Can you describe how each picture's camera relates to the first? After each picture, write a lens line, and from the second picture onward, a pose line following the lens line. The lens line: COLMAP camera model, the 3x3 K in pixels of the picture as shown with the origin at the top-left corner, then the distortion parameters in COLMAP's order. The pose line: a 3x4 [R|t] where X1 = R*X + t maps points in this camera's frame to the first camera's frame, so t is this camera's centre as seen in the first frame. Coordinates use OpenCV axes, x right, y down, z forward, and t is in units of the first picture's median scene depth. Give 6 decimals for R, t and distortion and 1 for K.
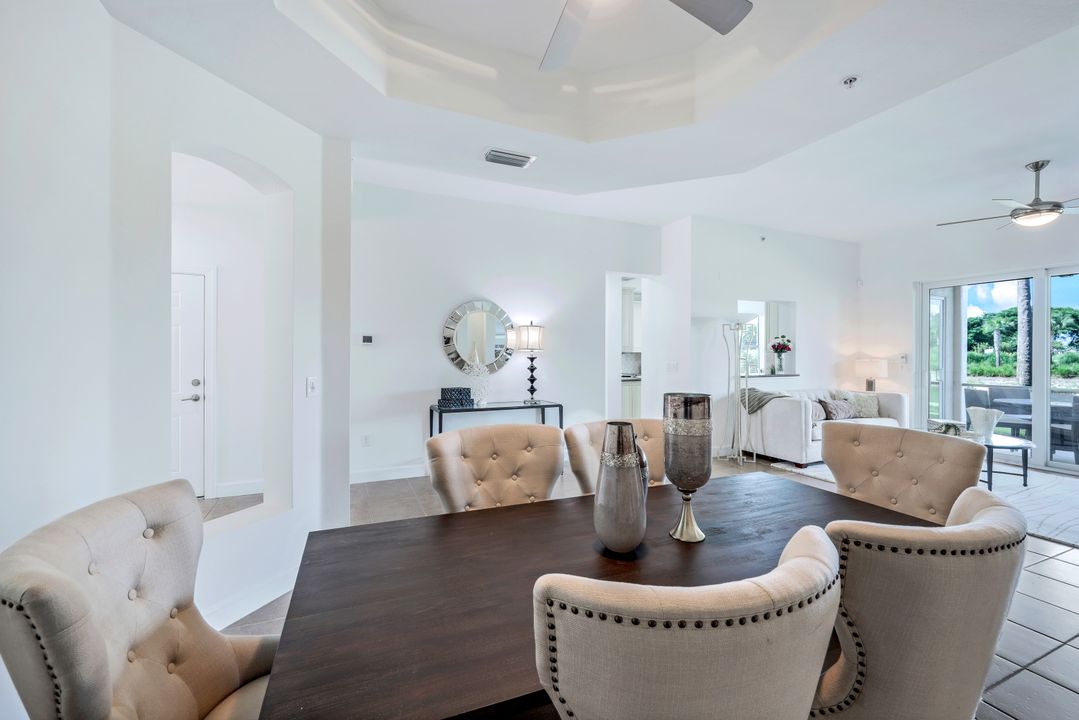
lens RADIAL K [[445.0, 0, 521.1], [0, 445.0, 355.0], [0, 0, 1]] dist [-0.000935, 0.001407]
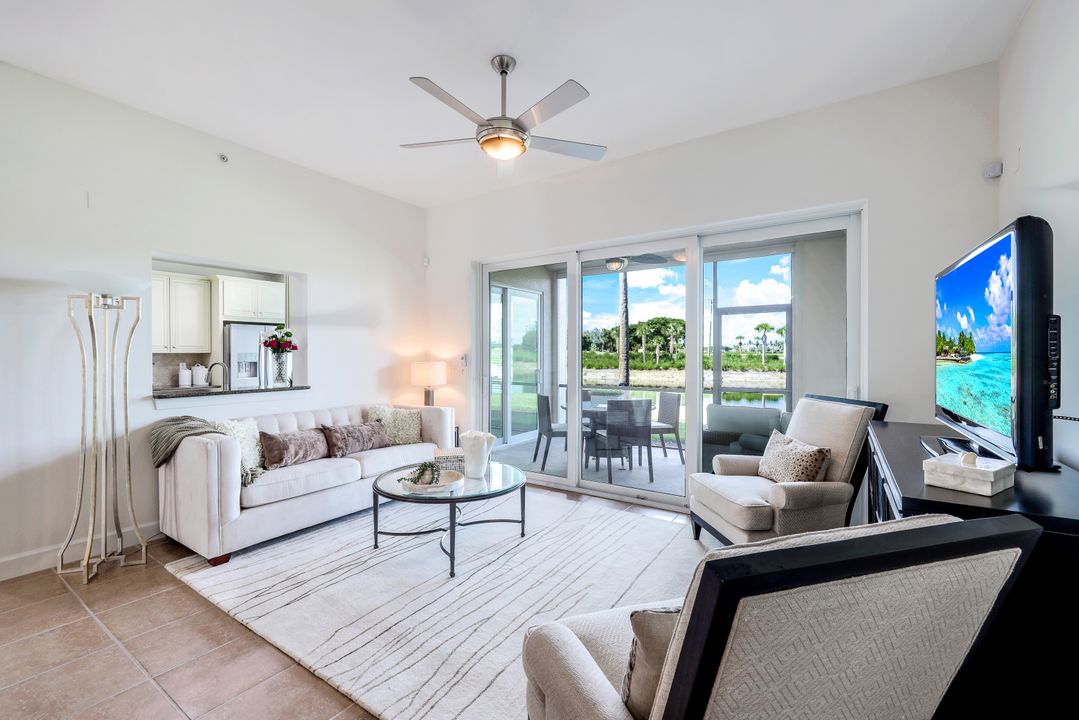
lens RADIAL K [[445.0, 0, 531.2], [0, 445.0, 359.9], [0, 0, 1]] dist [-0.000935, 0.001407]
pose [[0.855335, -0.014702, 0.517866, 0.560424], [0.010546, 0.999884, 0.010969, 0.001623], [-0.517968, -0.003921, 0.855391, 0.275298]]
